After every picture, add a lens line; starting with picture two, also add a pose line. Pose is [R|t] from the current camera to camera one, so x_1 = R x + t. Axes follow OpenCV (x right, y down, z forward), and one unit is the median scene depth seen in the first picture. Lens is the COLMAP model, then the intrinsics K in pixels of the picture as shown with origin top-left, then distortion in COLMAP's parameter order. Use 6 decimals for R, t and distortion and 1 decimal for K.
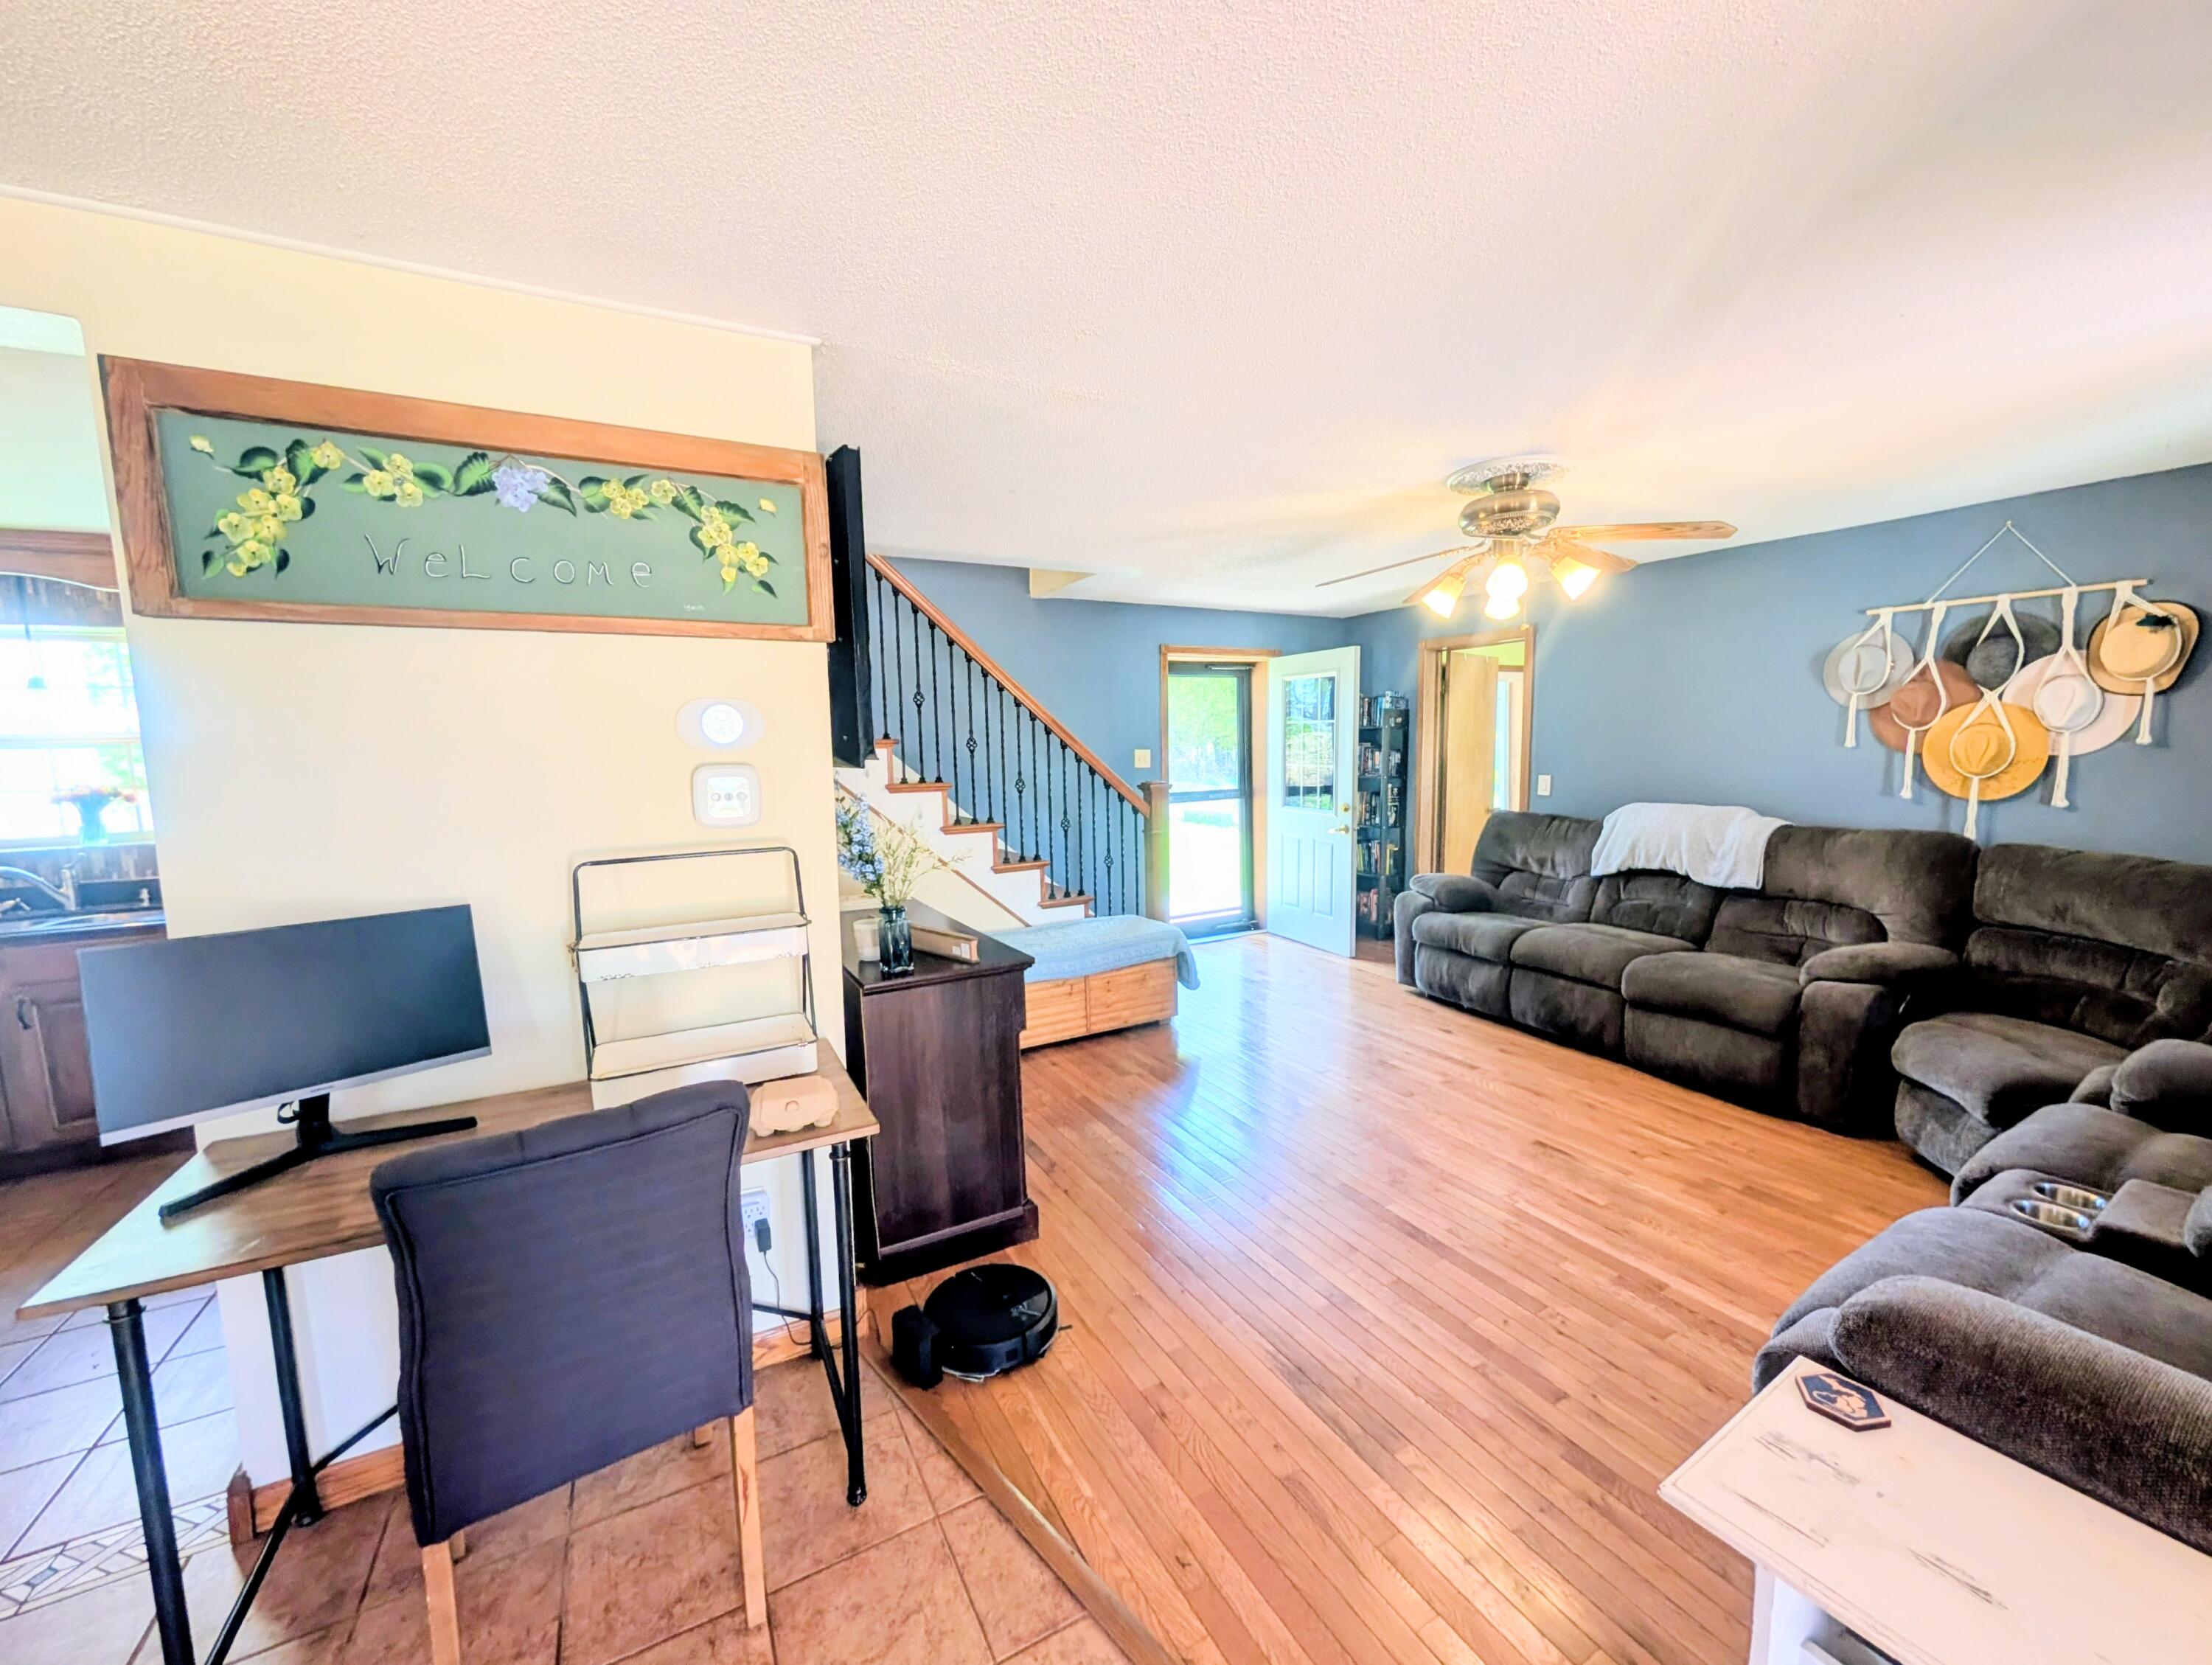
lens RADIAL K [[906.6, 0, 1096.7], [0, 906.6, 840.1], [0, 0, 1]] dist [0.000327, -0.000109]
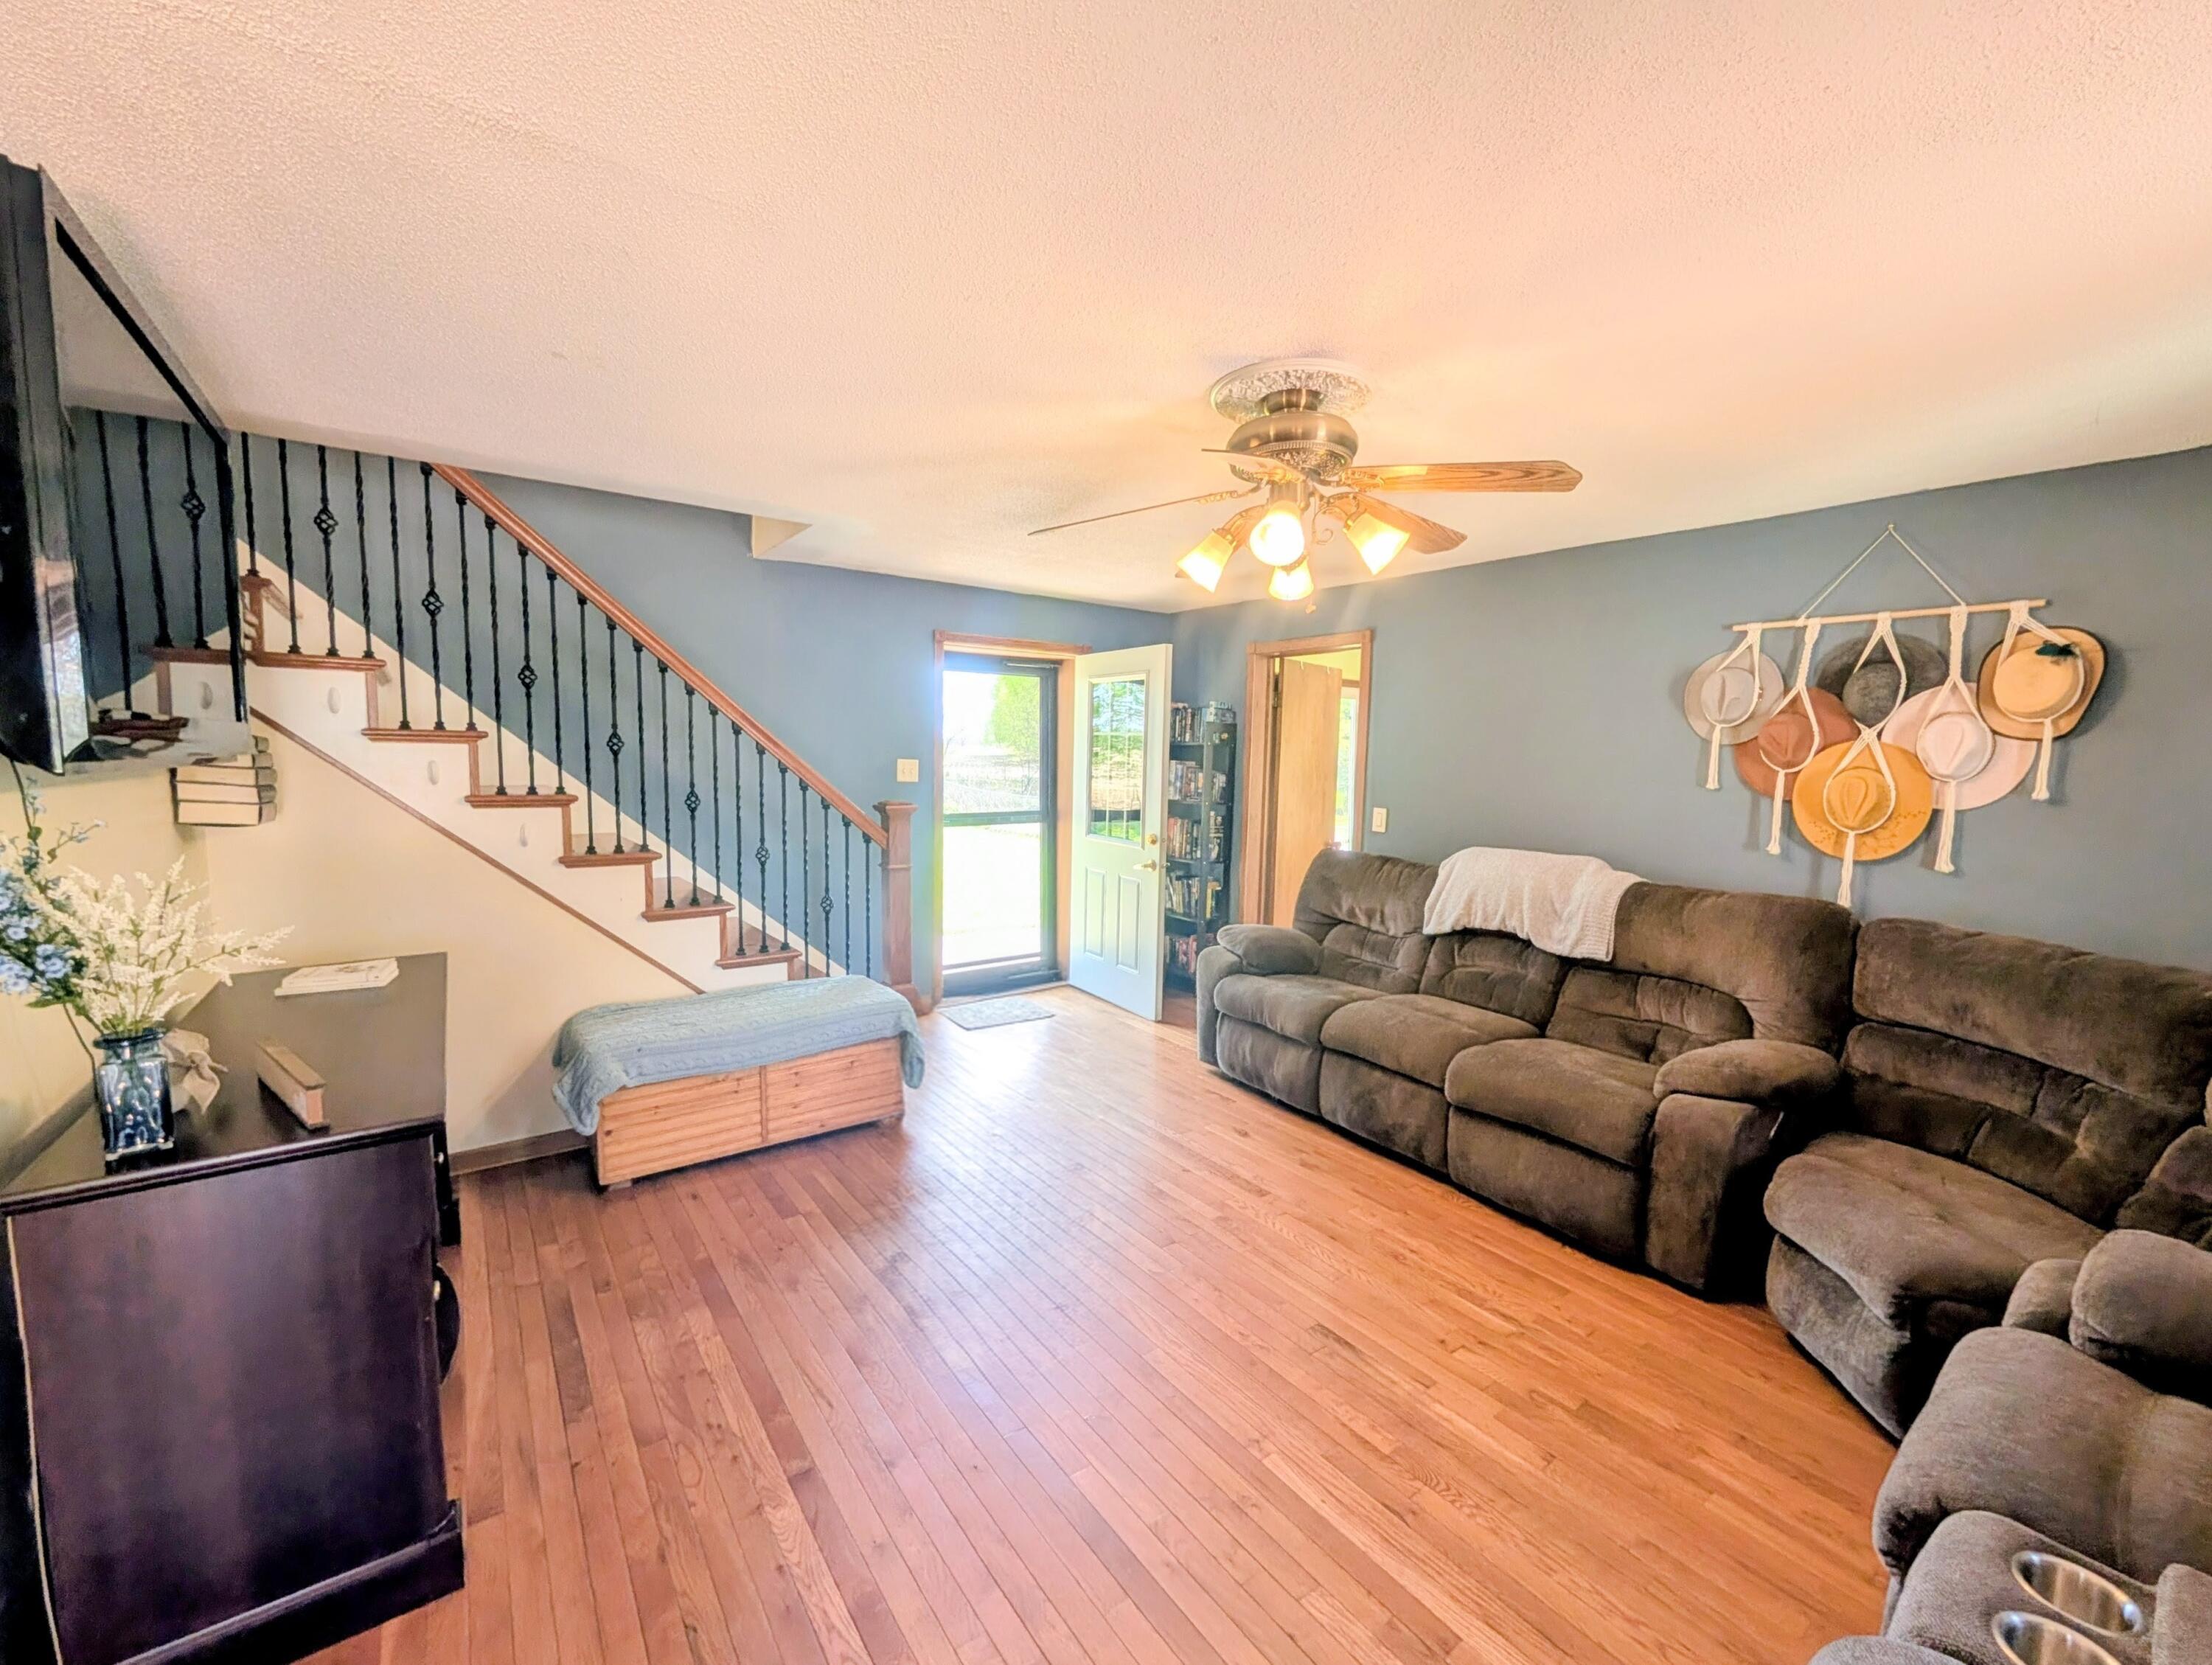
lens RADIAL K [[961.0, 0, 1103.8], [0, 961.0, 842.1], [0, 0, 1]] dist [-0.001539, 0.000043]
pose [[0.989699, 0.026471, 0.140698, 0.166079], [-0.024496, 0.999576, -0.015753, -0.028187], [-0.141055, 0.012145, 0.989927, 0.220692]]
